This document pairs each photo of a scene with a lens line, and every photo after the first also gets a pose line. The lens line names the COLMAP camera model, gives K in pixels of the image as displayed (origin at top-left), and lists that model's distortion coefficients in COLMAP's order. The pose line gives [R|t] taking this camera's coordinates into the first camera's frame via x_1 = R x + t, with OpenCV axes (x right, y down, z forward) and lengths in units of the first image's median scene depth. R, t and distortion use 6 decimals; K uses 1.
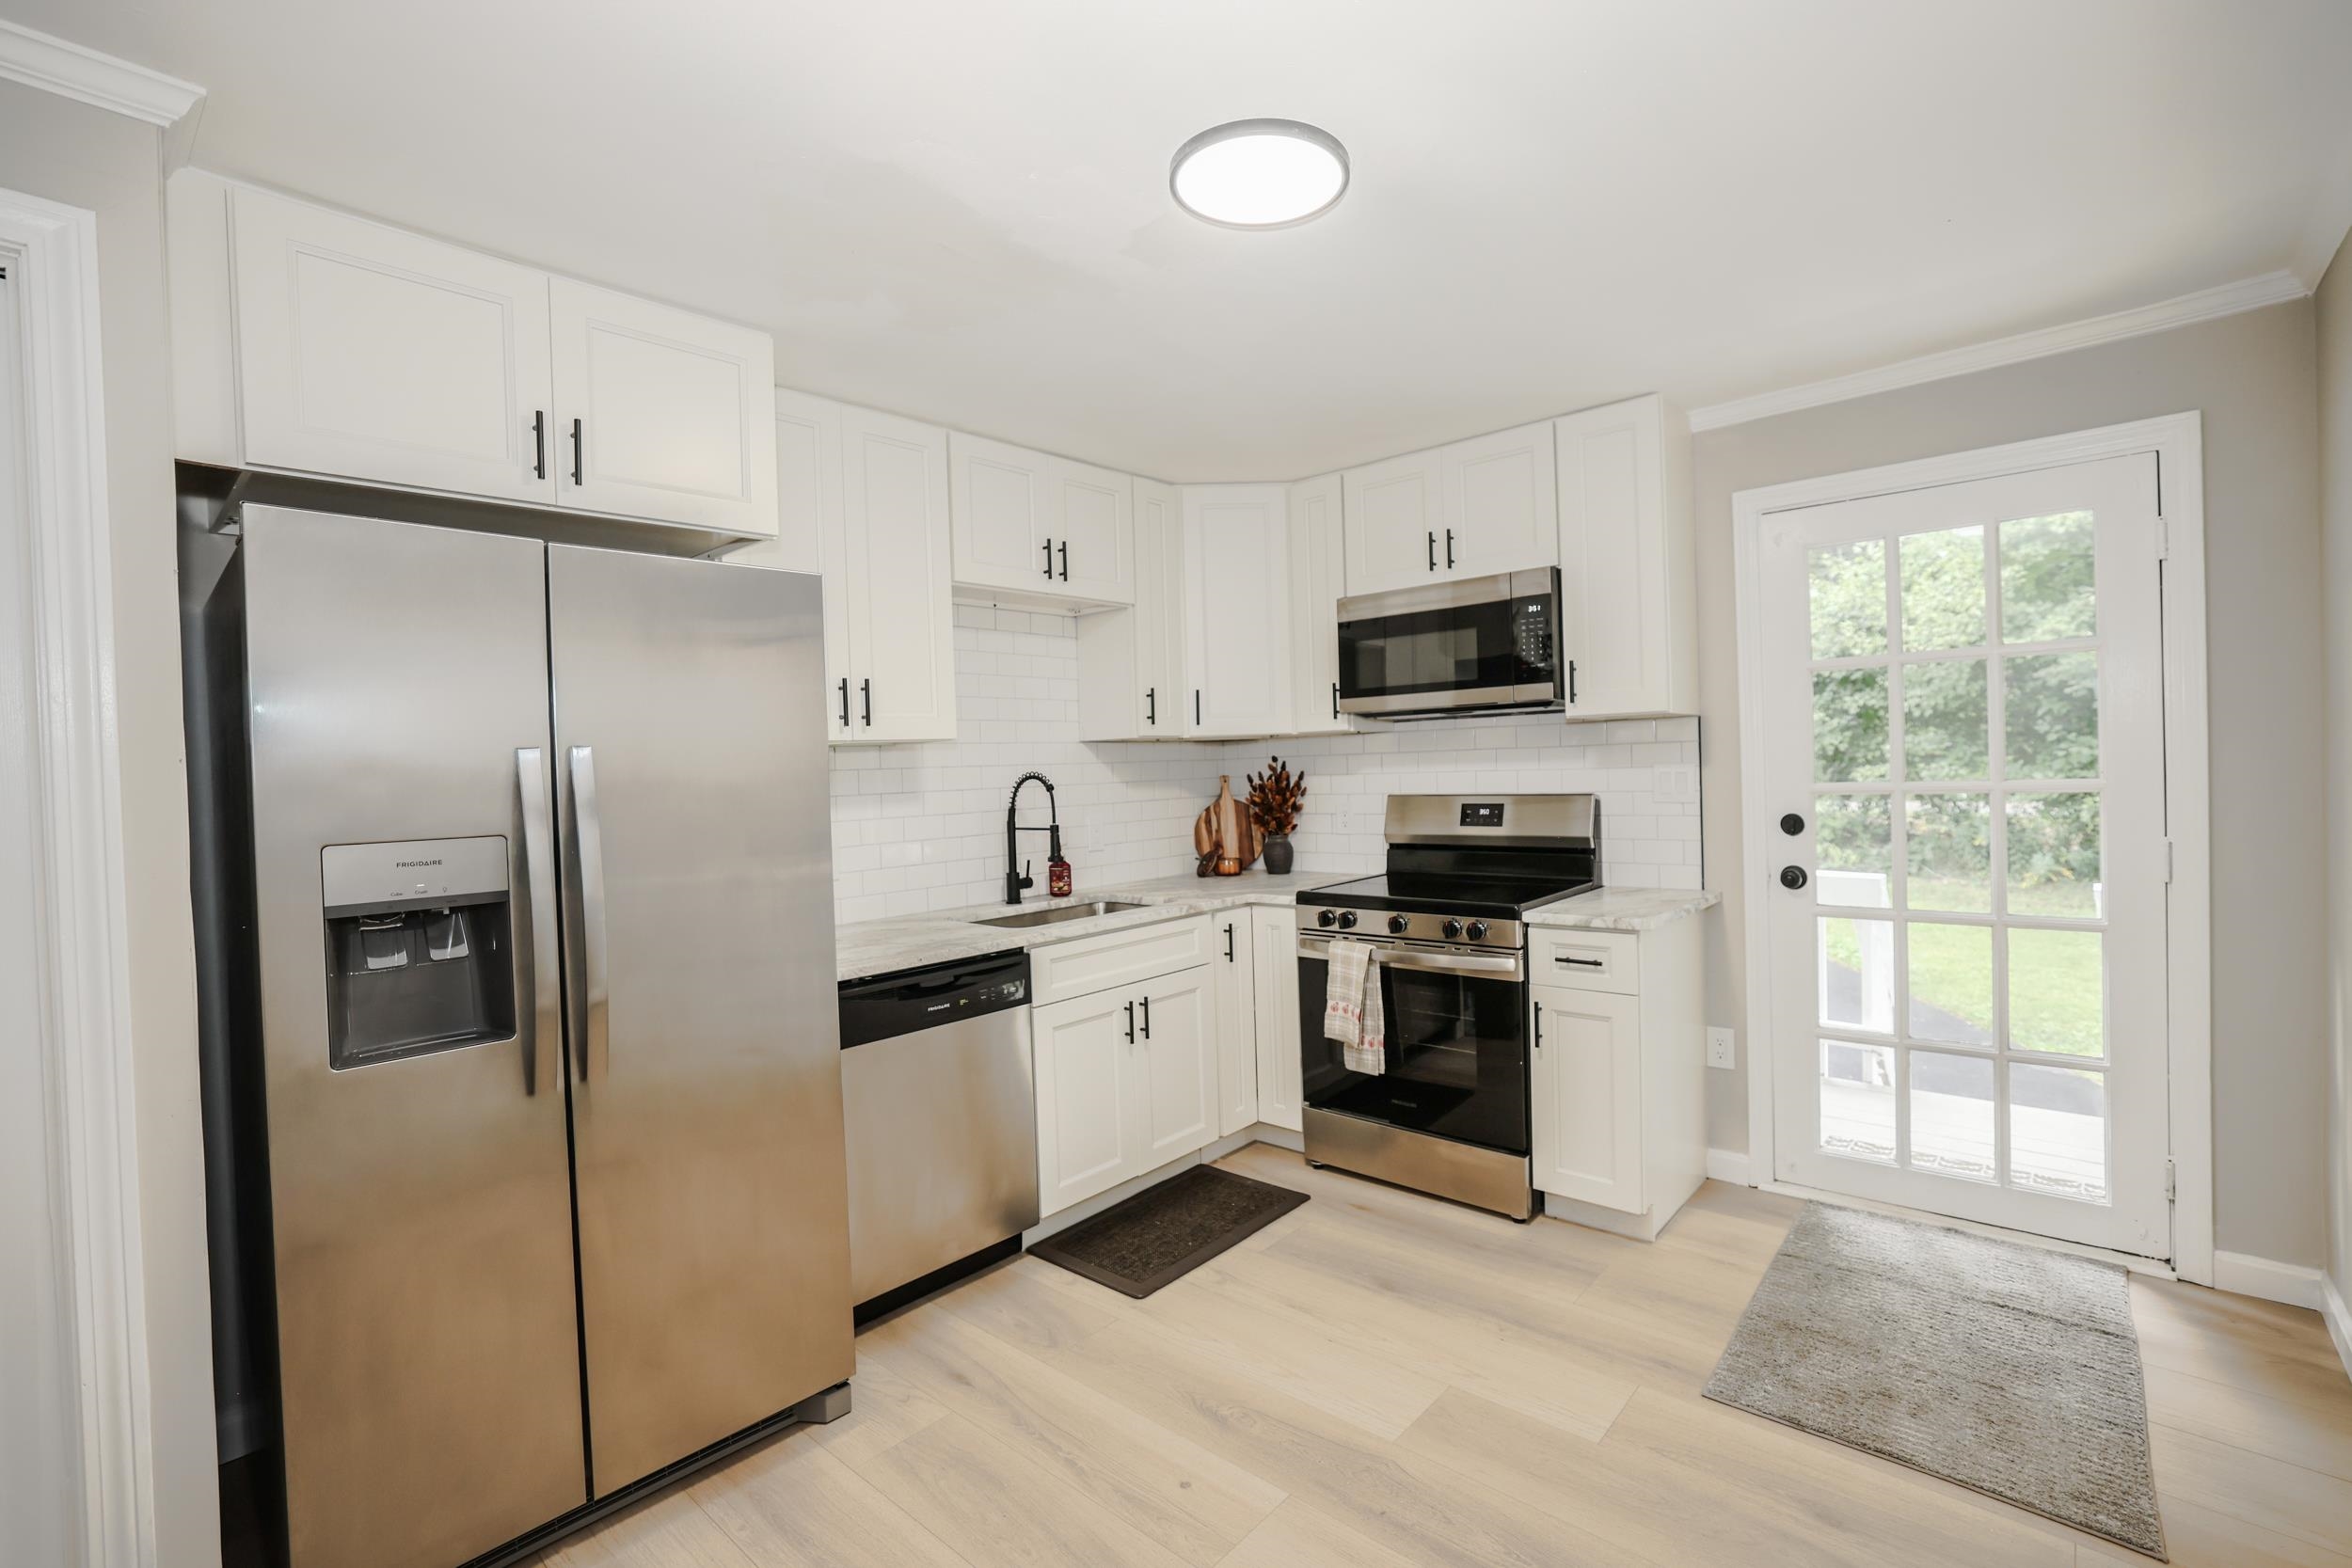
lens RADIAL K [[1038.0, 0, 1178.1], [0, 1038.0, 774.7], [0, 0, 1]] dist [-0.046485, 0.018706]
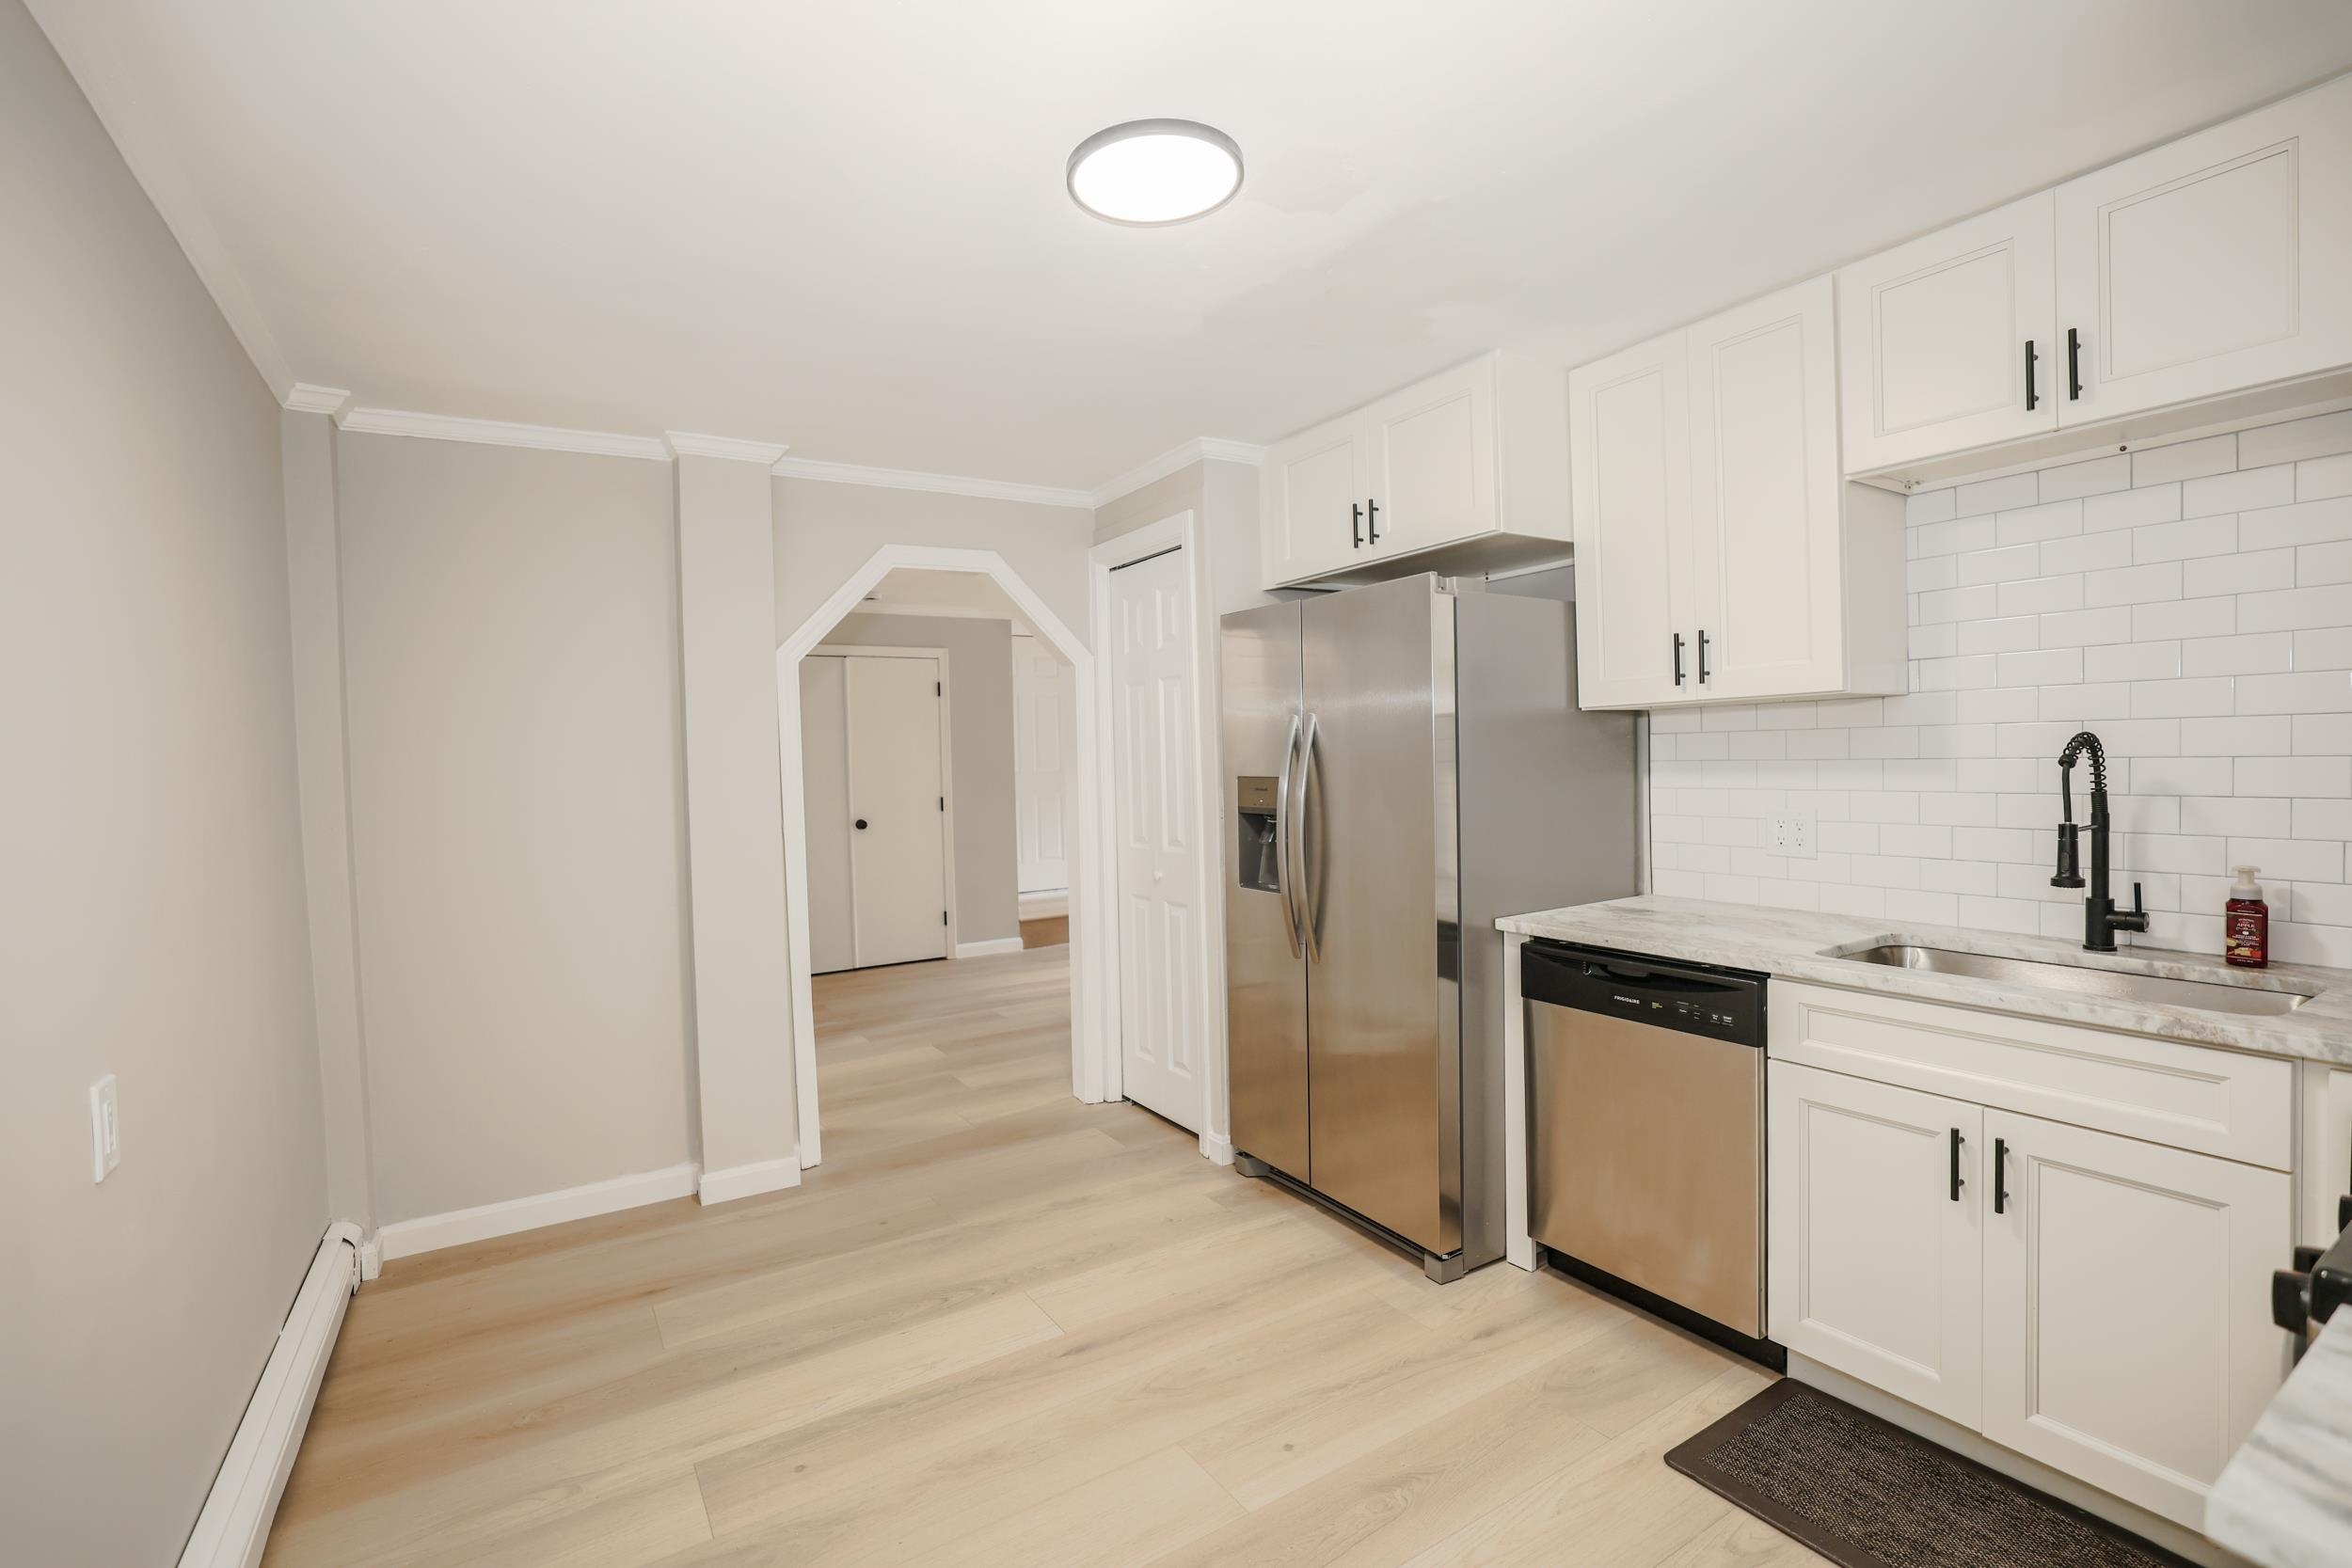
lens RADIAL K [[1038.0, 0, 1178.1], [0, 1038.0, 774.7], [0, 0, 1]] dist [-0.046485, 0.018706]
pose [[-0.260455, 0.058175, -0.963732, 0.616144], [0.025305, 0.998251, 0.053420, -0.024982], [0.965154, -0.010474, -0.261471, 0.727254]]
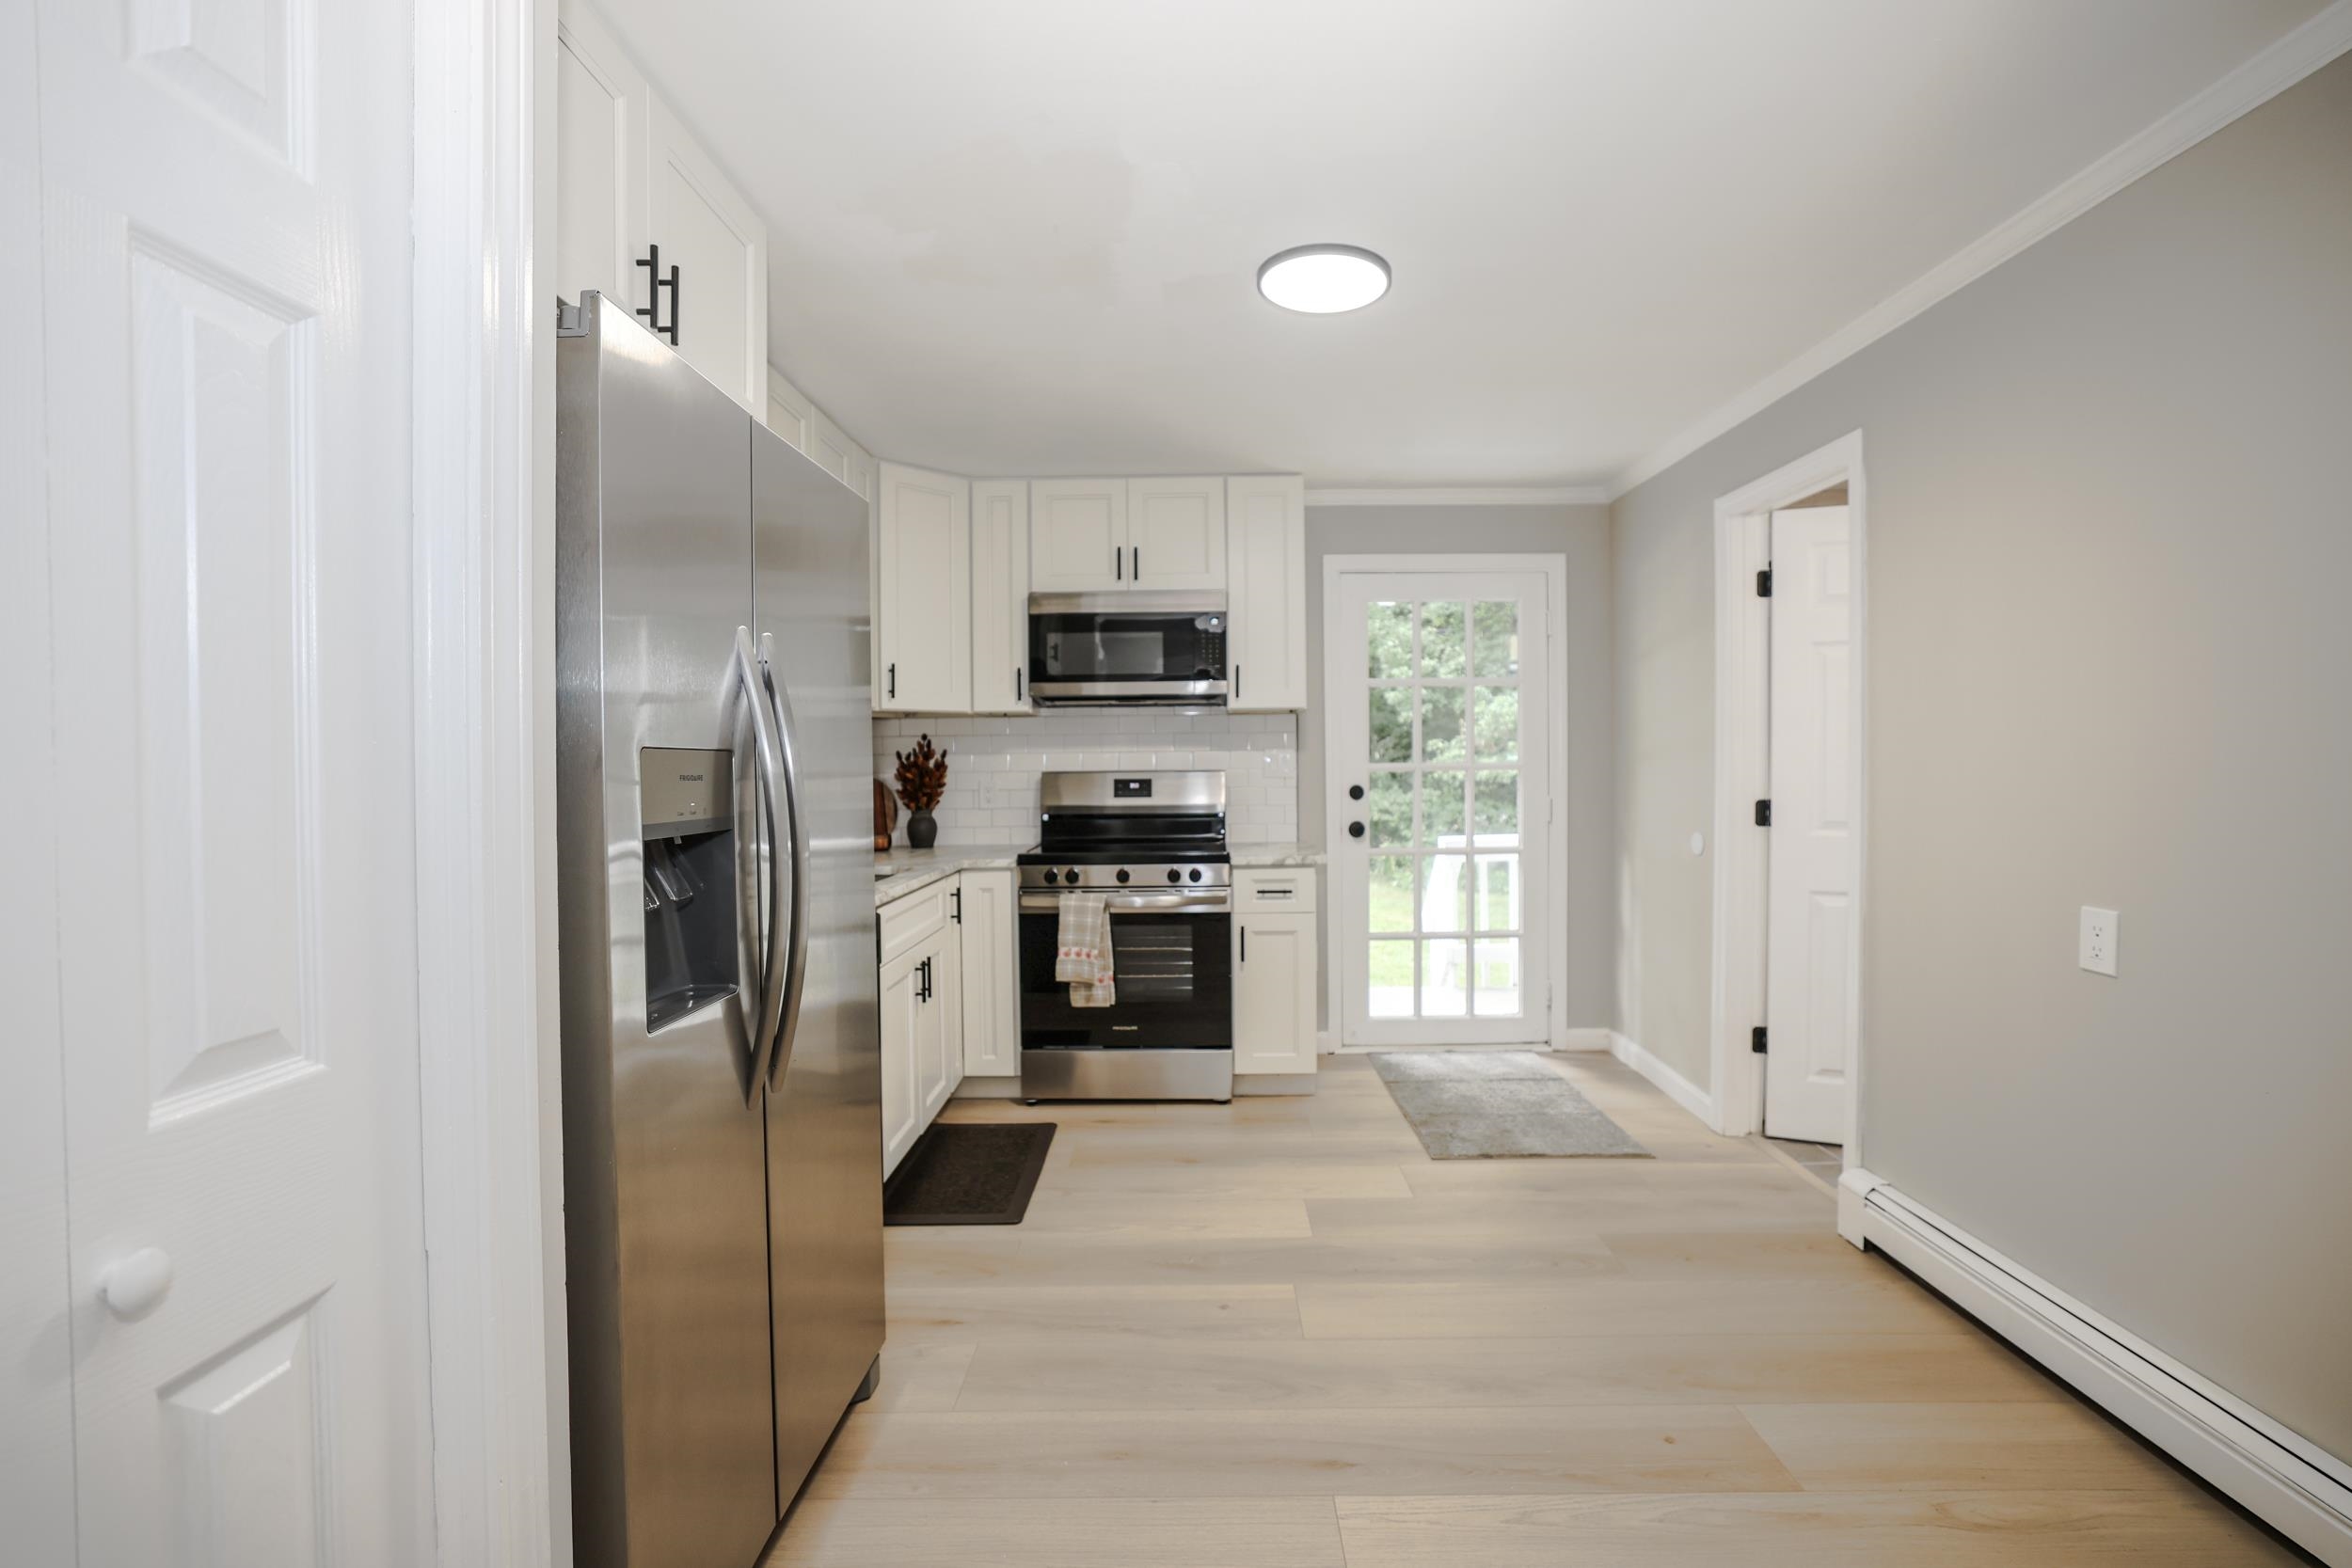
lens RADIAL K [[1044.6, 0, 1178.7], [0, 1044.6, 778.7], [0, 0, 1]] dist [-0.048084, 0.020521]
pose [[0.751952, 0.017725, 0.658980, -0.535195], [-0.011233, 0.999838, -0.014076, 0.051108], [-0.659122, 0.003183, 0.752029, 0.064417]]
